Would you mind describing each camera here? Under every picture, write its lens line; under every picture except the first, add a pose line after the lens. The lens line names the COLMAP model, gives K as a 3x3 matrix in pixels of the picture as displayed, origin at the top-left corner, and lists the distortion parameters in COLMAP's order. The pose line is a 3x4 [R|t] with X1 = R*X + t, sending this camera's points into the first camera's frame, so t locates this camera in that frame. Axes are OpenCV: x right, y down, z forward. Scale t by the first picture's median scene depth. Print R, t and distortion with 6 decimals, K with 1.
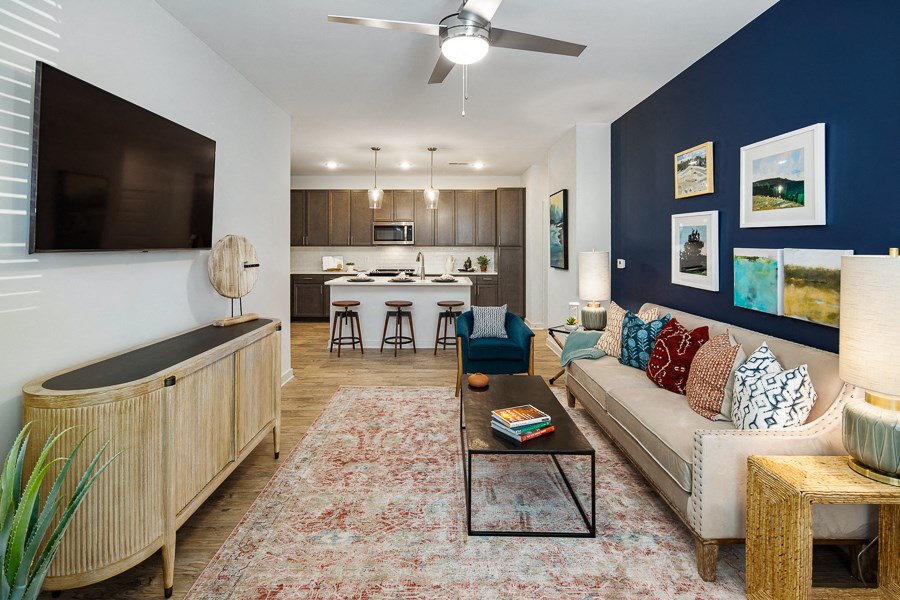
lens RADIAL K [[433.5, 0, 442.7], [0, 433.5, 244.0], [0, 0, 1]] dist [-0.002273, -0.001856]
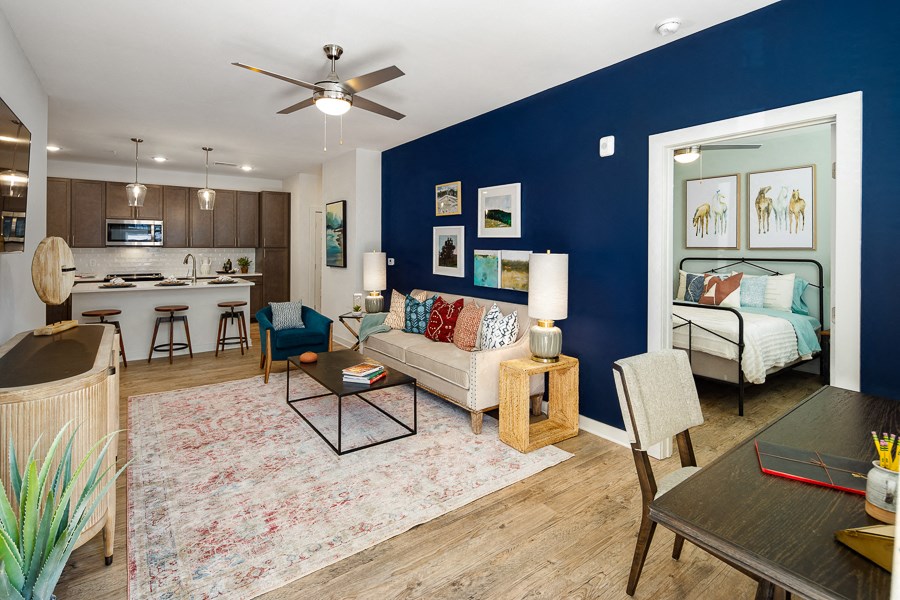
lens RADIAL K [[433.5, 0, 444.9], [0, 433.5, 245.8], [0, 0, 1]] dist [-0.002273, -0.001856]
pose [[0.811647, 0.003856, 0.584136, -0.307792], [-0.004913, 0.999988, 0.000224, -0.004878], [-0.584128, -0.003052, 0.811656, -0.213658]]
